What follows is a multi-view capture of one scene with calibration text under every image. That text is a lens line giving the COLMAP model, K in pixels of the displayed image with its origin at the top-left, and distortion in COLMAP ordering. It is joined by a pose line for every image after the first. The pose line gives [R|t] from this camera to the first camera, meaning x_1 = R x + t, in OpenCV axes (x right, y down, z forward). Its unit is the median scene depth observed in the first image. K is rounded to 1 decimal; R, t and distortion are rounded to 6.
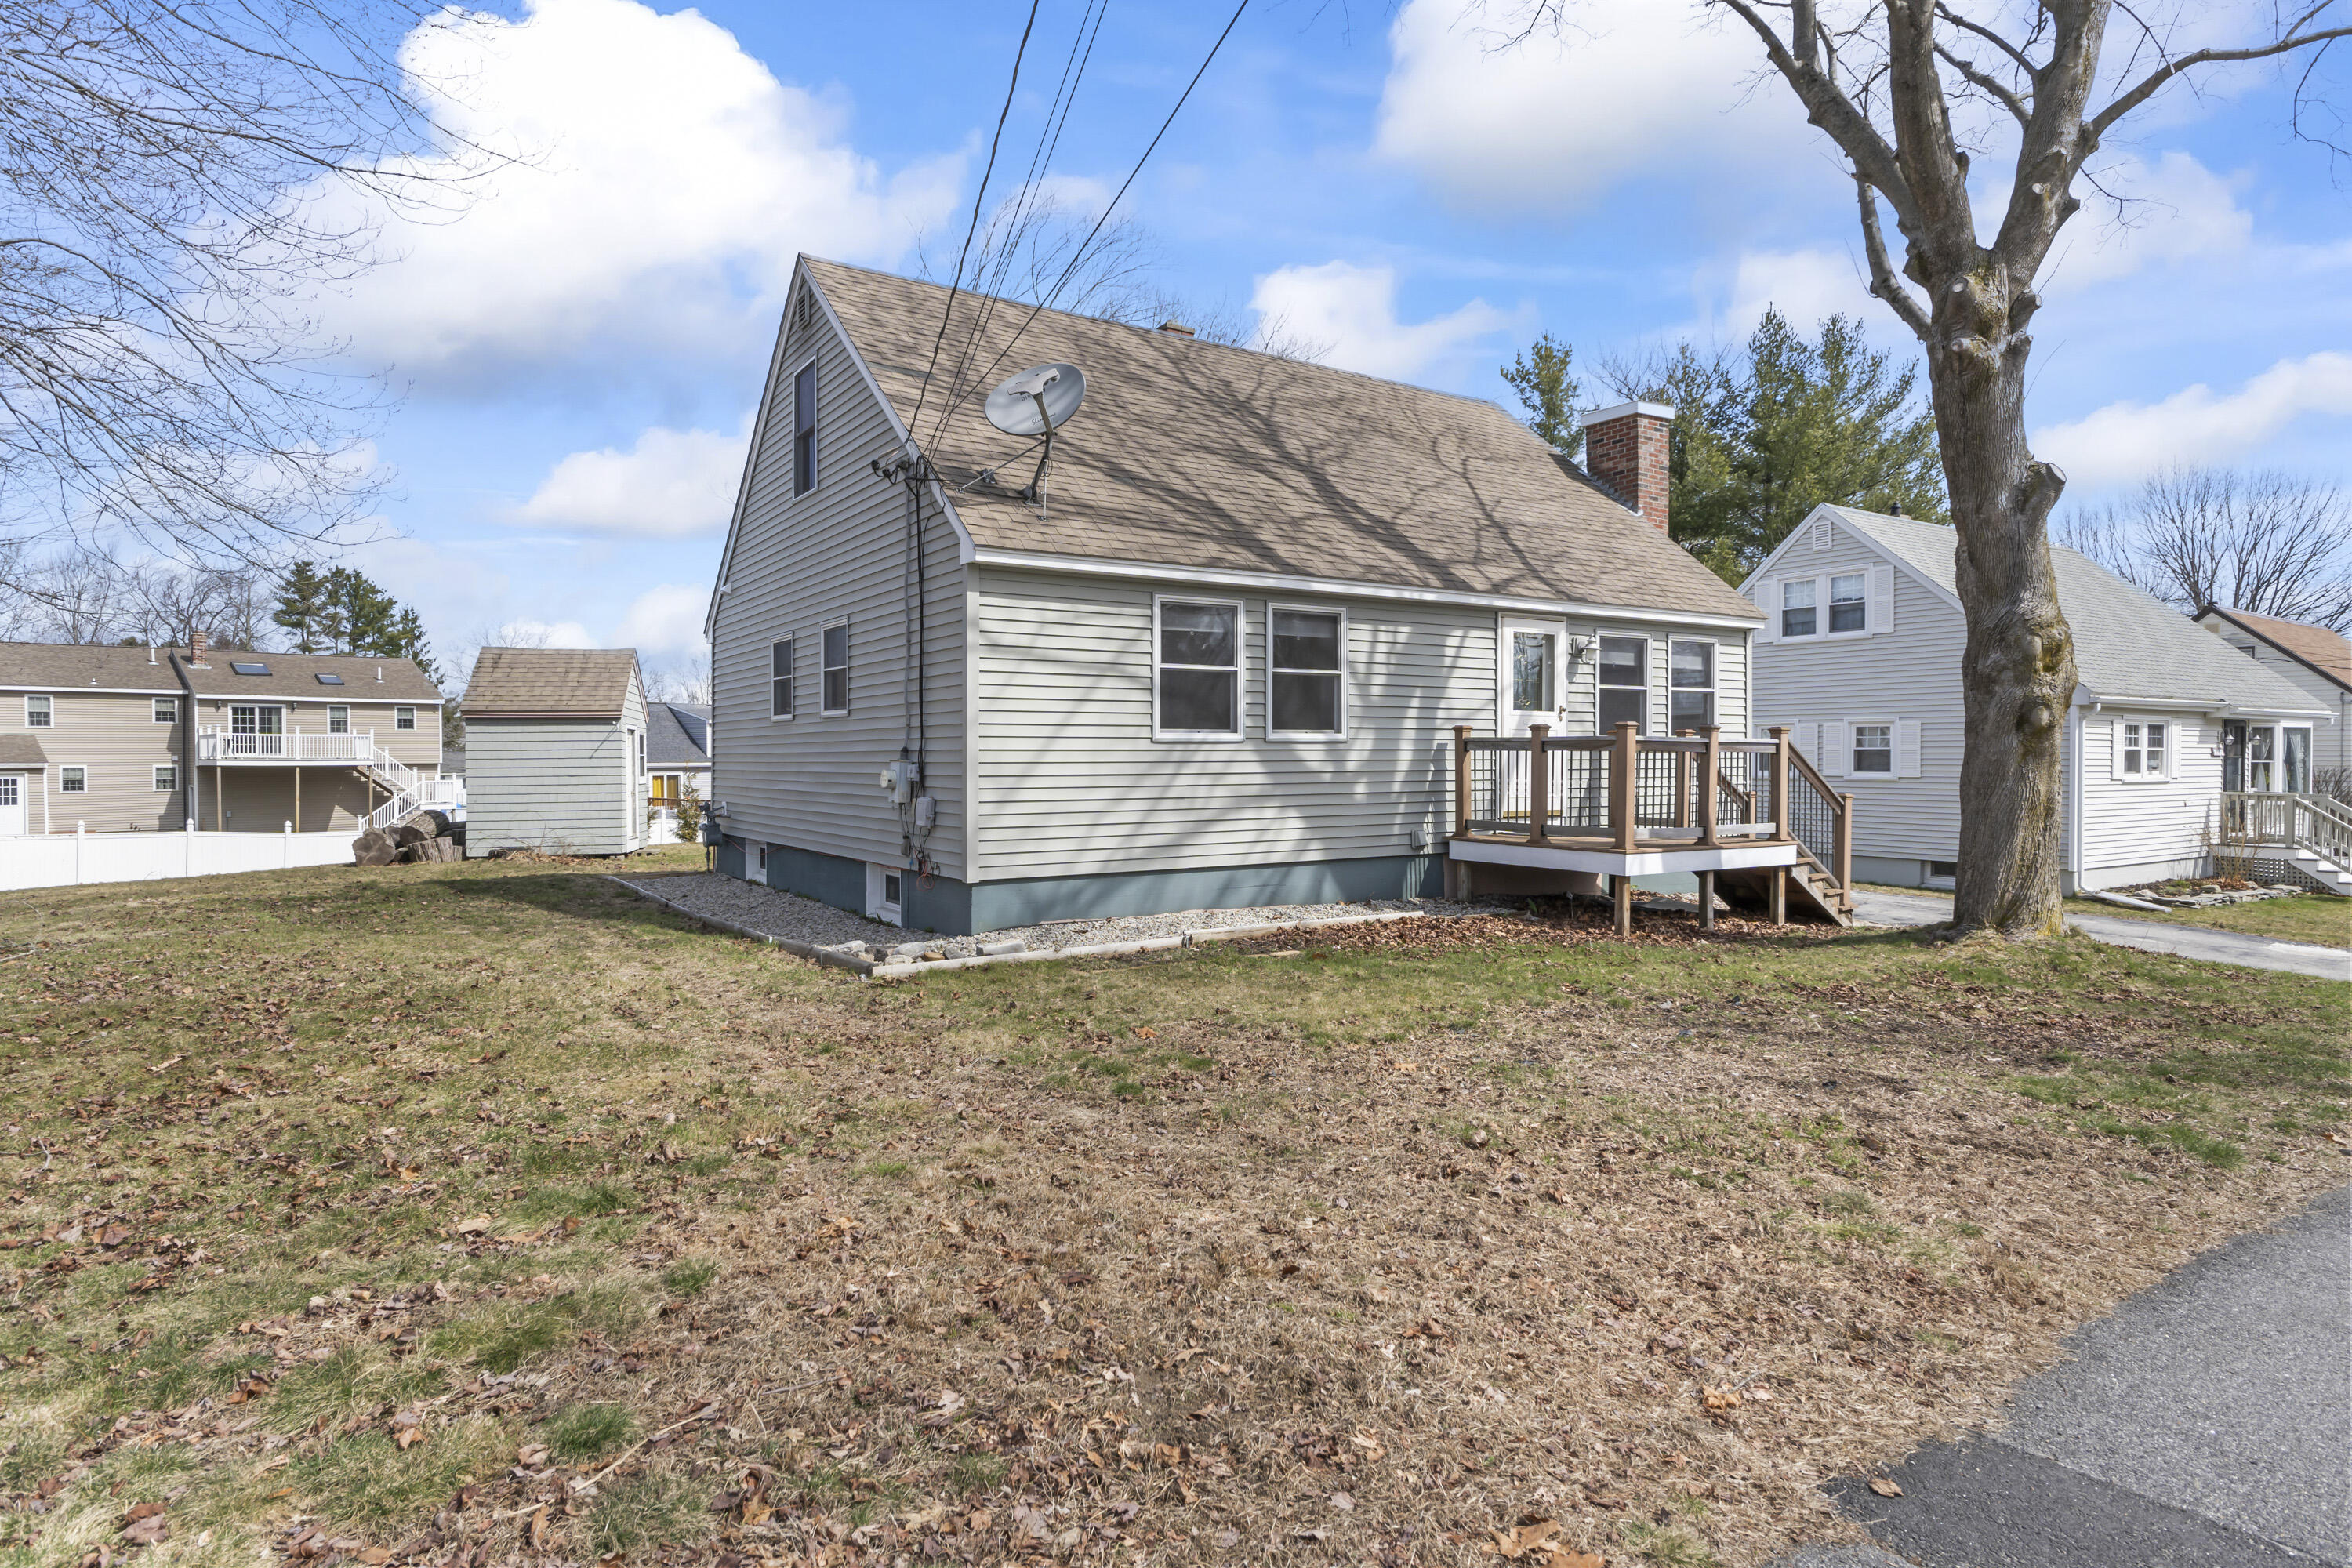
lens RADIAL K [[1320.3, 0, 1169.3], [0, 1320.3, 775.4], [0, 0, 1]] dist [0.006605, 0.000260]
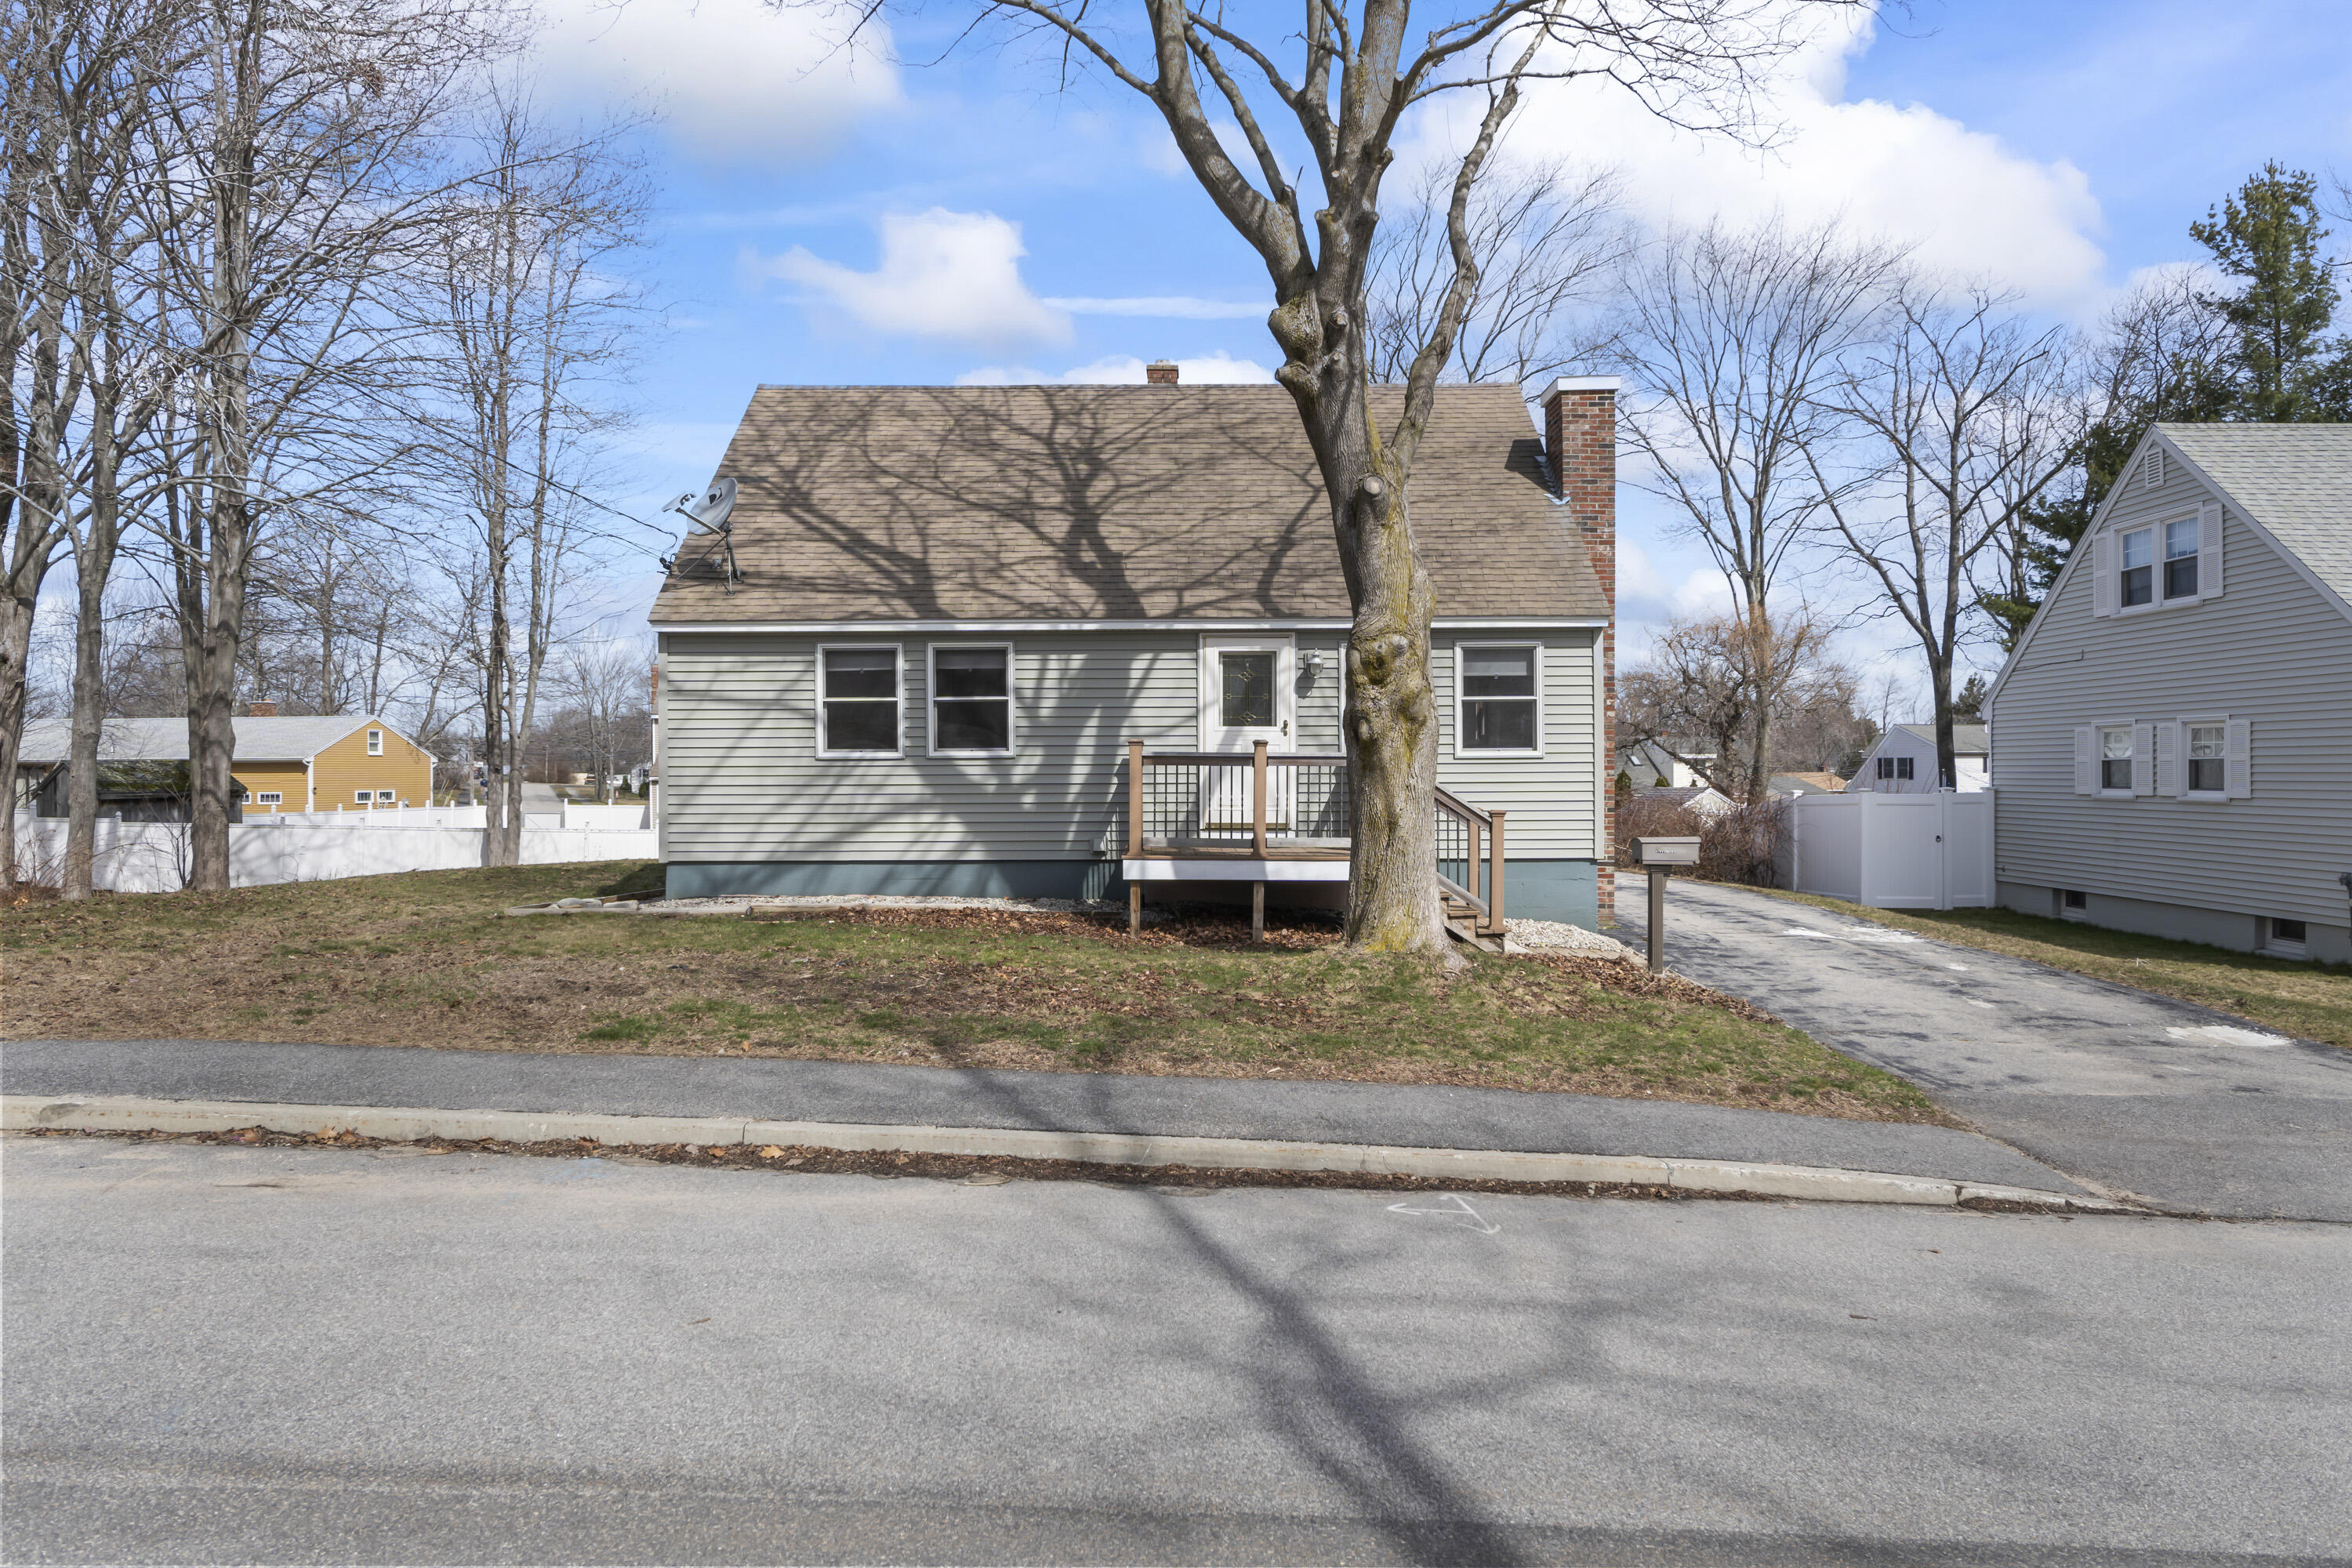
lens RADIAL K [[1583.8, 0, 1177.6], [0, 1583.8, 782.6], [0, 0, 1]] dist [0.016004, 0.000125]
pose [[0.825421, 0.002109, -0.564514, 1.031049], [-0.006985, 0.999955, -0.006478, 0.003787], [0.564475, 0.009290, 0.825398, -0.057567]]
